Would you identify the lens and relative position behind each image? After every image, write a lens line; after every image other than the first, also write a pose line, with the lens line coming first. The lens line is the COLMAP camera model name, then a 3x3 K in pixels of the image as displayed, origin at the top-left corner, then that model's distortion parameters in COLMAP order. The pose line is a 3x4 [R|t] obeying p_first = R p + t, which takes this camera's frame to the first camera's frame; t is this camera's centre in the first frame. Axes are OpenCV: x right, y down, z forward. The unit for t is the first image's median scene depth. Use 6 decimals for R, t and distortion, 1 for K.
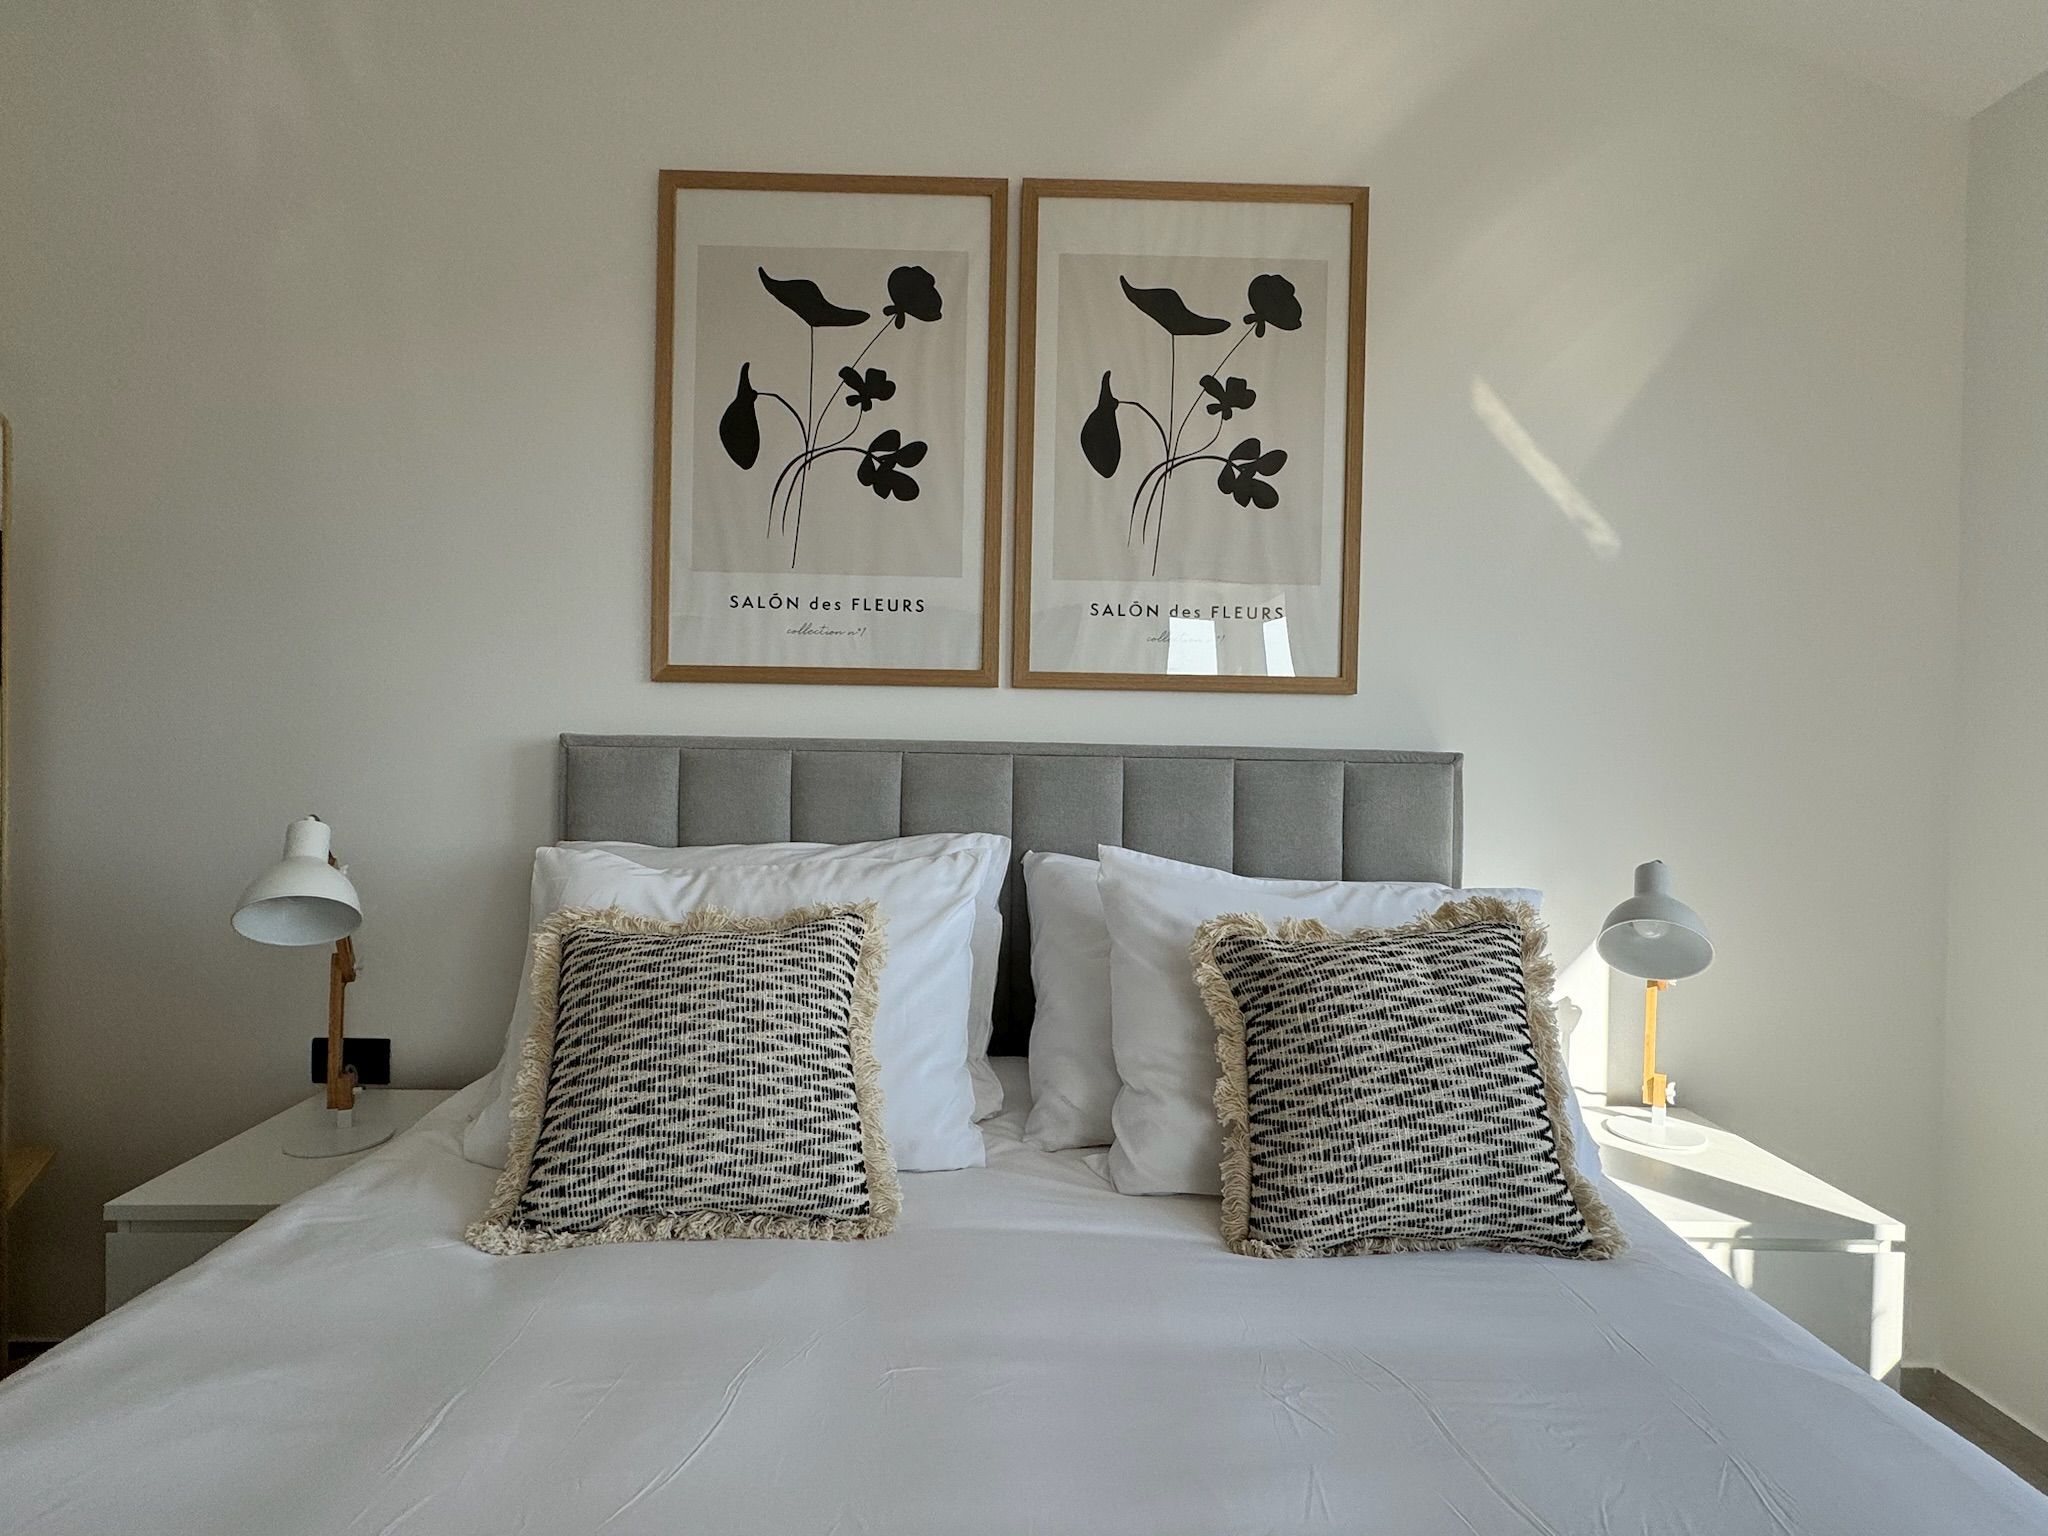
lens RADIAL K [[1039.0, 0, 1023.8], [0, 1039.0, 767.6], [0, 0, 1]] dist [-0.000814, 0.001080]
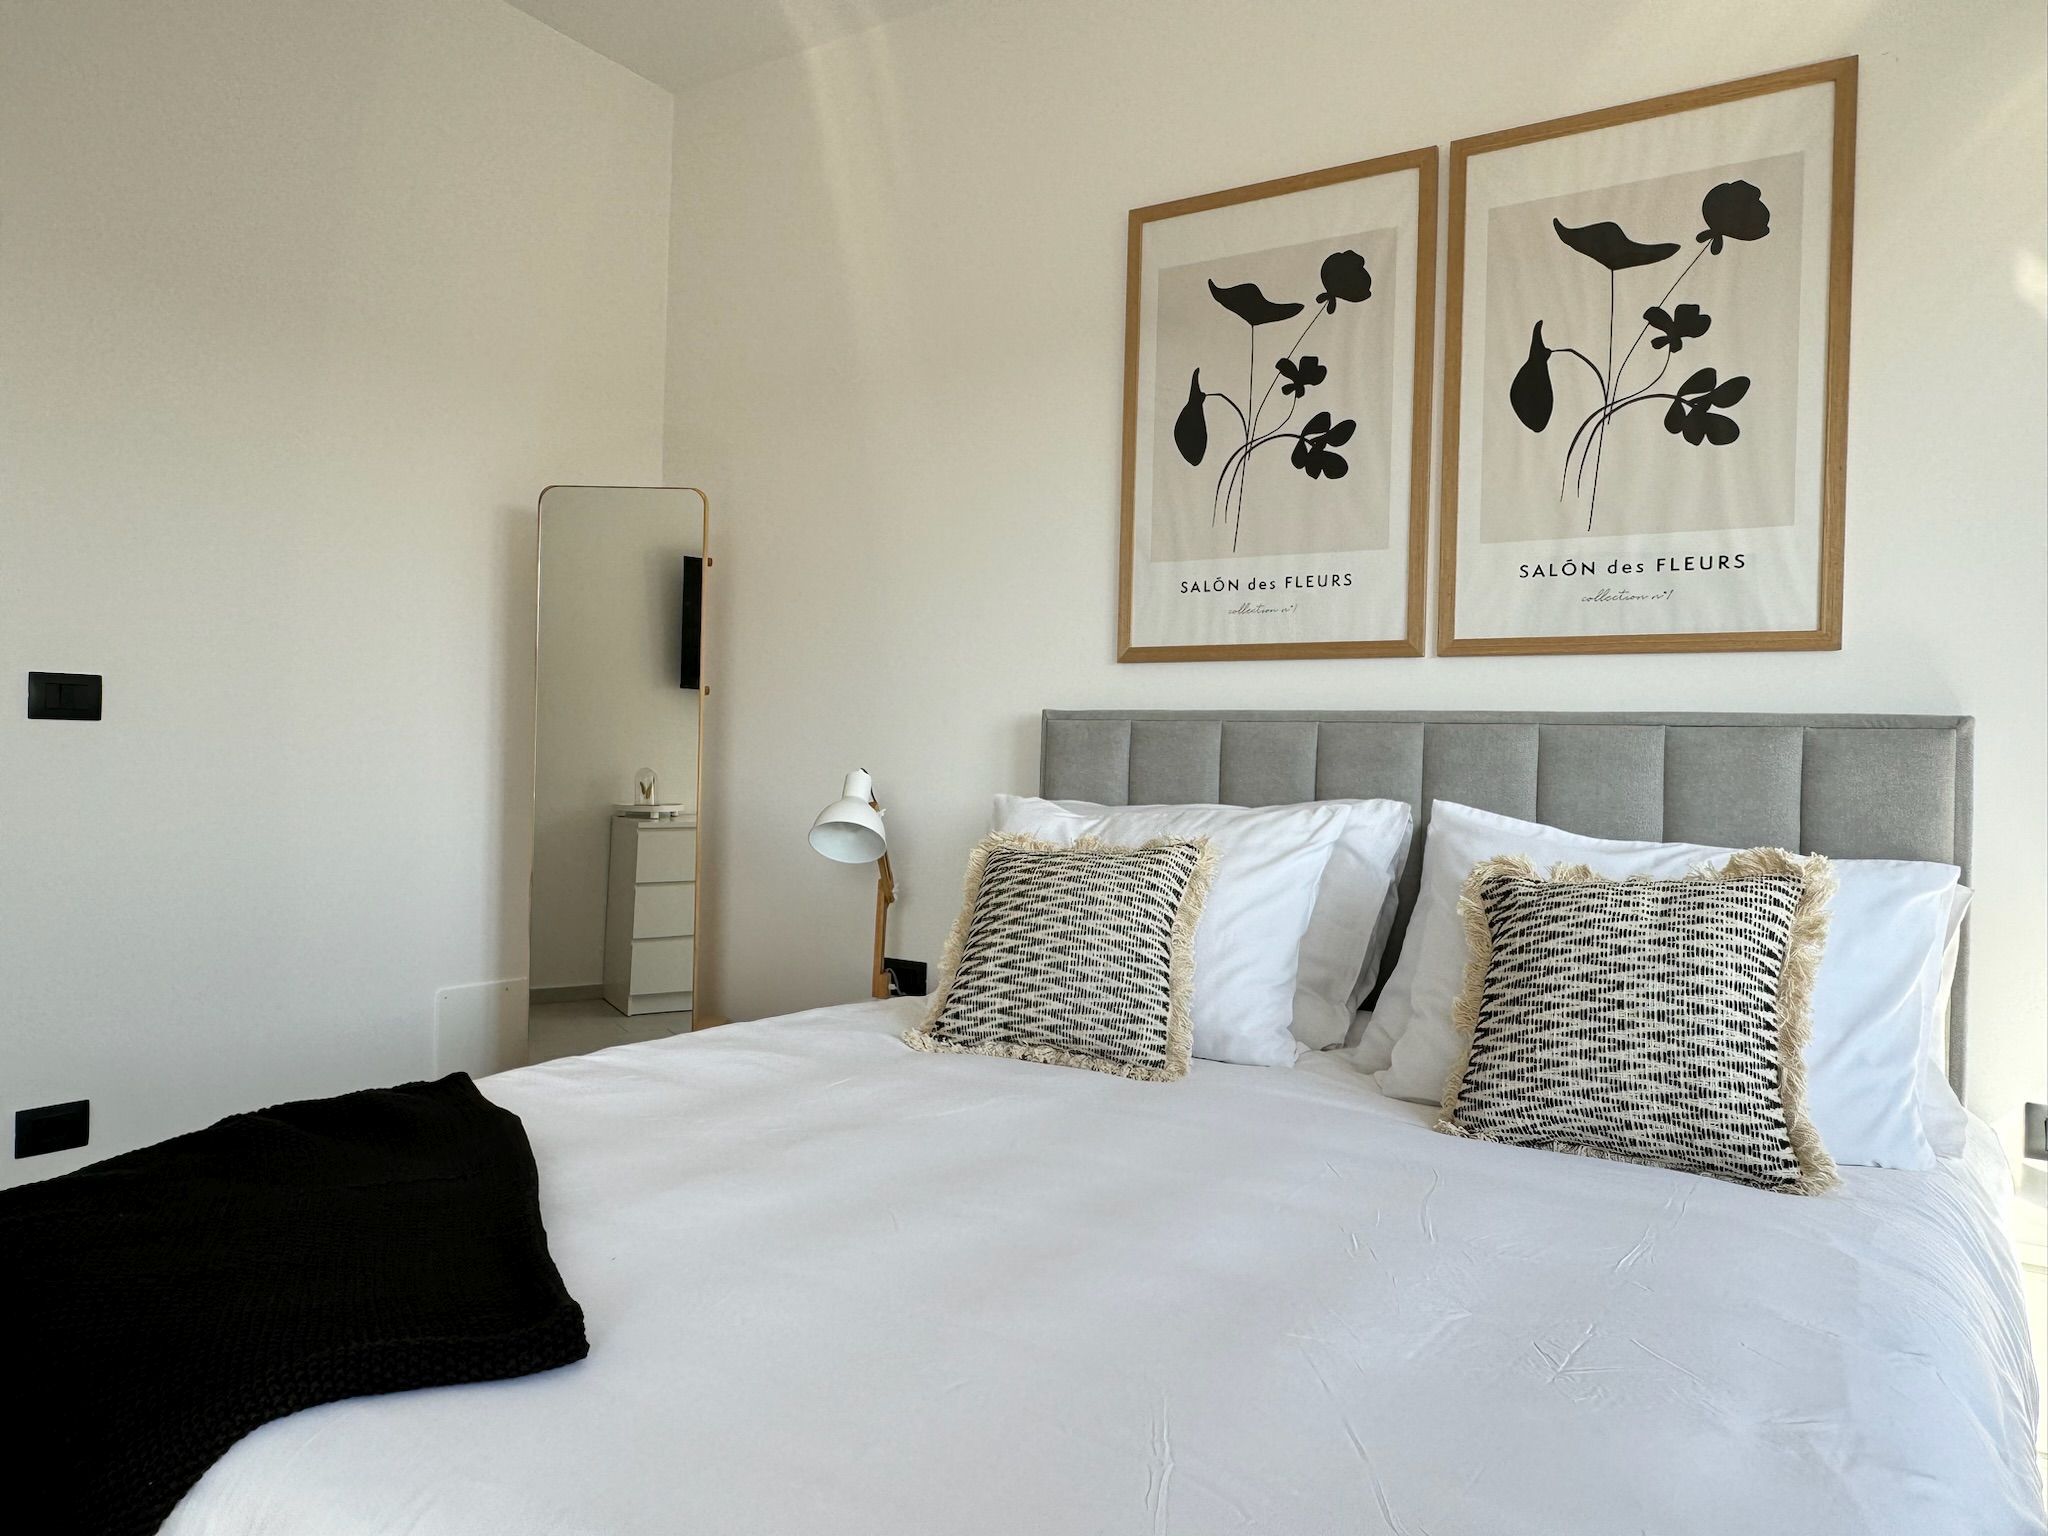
lens RADIAL K [[1451.9, 0, 1025.7], [0, 1451.9, 767.2], [0, 0, 1]] dist [0.000059, 0.003181]
pose [[0.831612, 0.005446, -0.555331, 0.468372], [-0.017497, 0.999712, -0.016398, 0.062316], [0.555082, 0.023353, 0.831468, -0.389215]]
